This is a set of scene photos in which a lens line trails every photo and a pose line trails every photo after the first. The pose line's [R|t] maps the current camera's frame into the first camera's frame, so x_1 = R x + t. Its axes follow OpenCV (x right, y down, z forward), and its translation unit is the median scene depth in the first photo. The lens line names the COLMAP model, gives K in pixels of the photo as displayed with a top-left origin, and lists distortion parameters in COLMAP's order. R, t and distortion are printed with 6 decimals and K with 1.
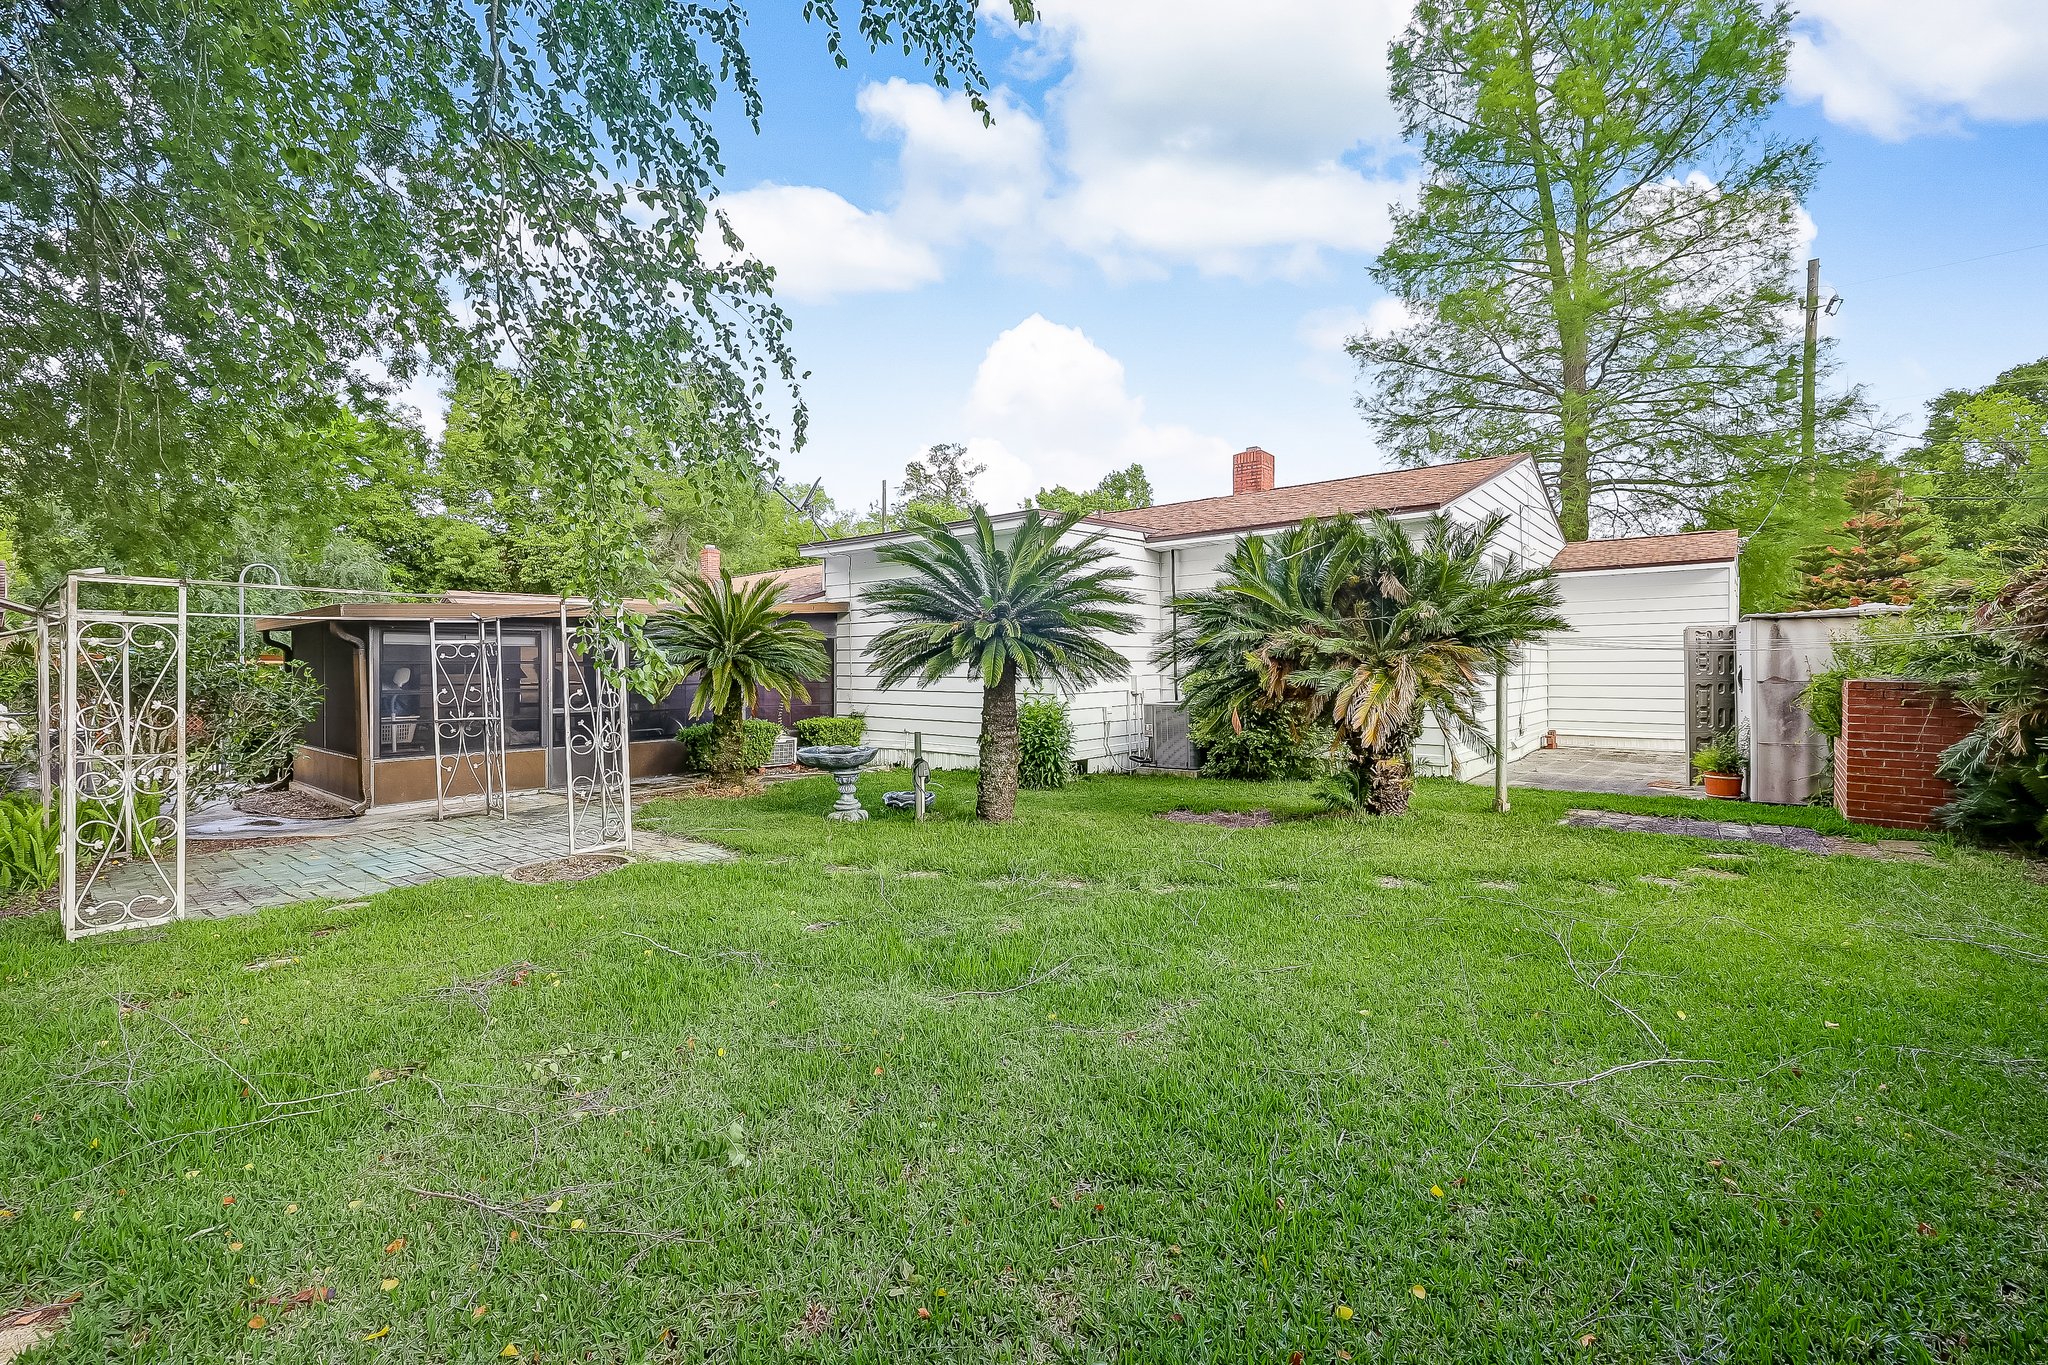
lens RADIAL K [[861.8, 0, 1024.0], [0, 861.8, 682.5], [0, 0, 1]] dist [0.000998, -0.000031]
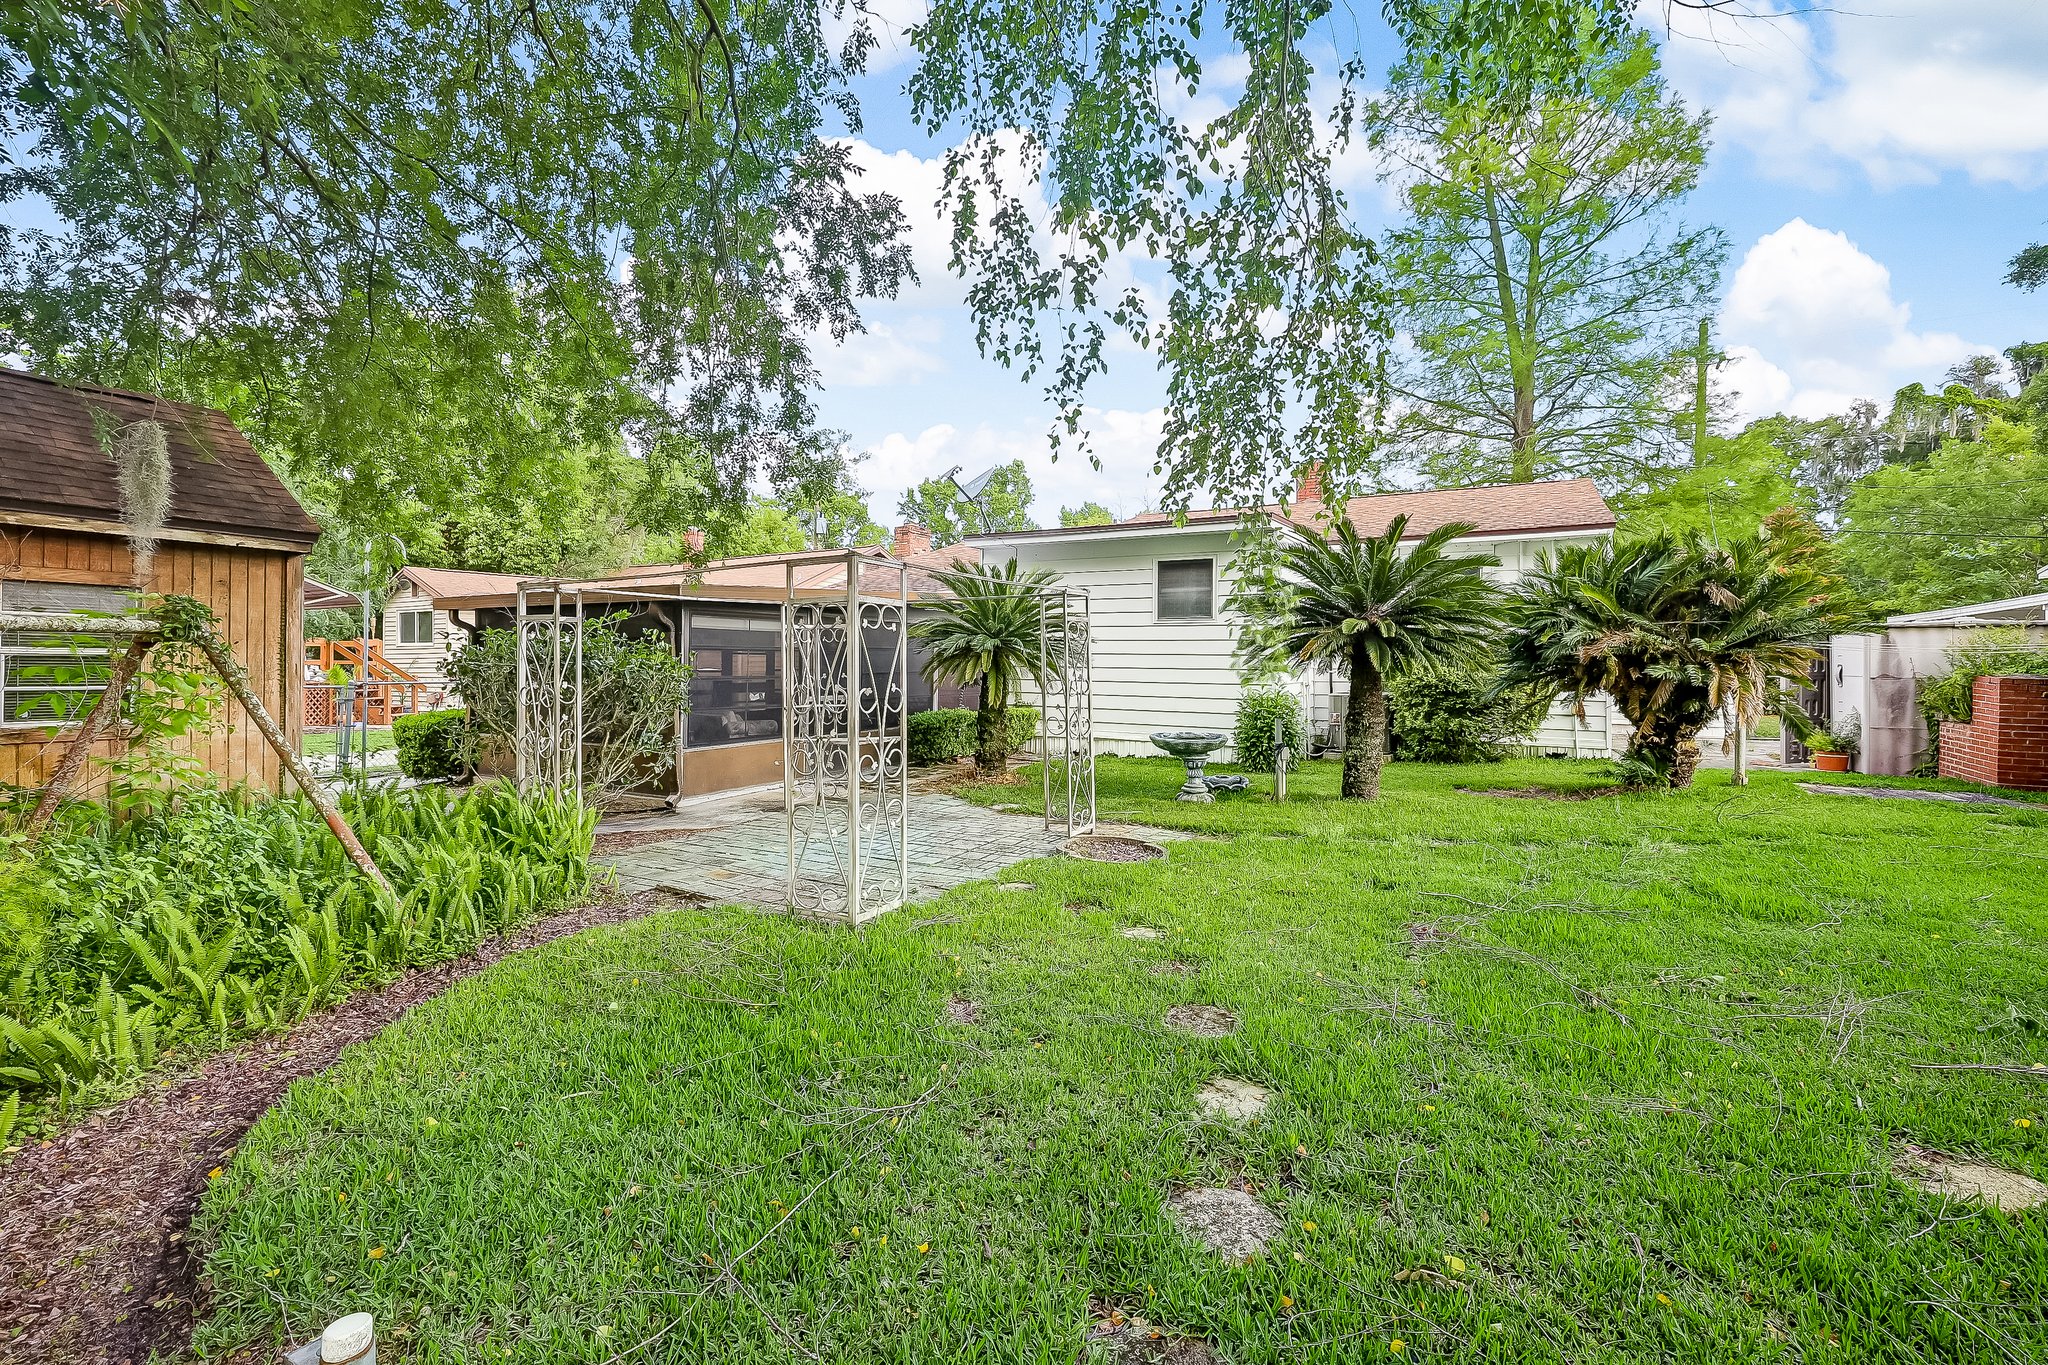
lens RADIAL K [[867.4, 0, 1021.7], [0, 867.4, 671.5], [0, 0, 1]] dist [-0.004108, -0.000218]
pose [[0.984499, 0.008975, 0.175159, -0.568737], [-0.008155, 0.999952, -0.005399, 0.006341], [-0.175199, 0.003887, 0.984525, -0.007929]]
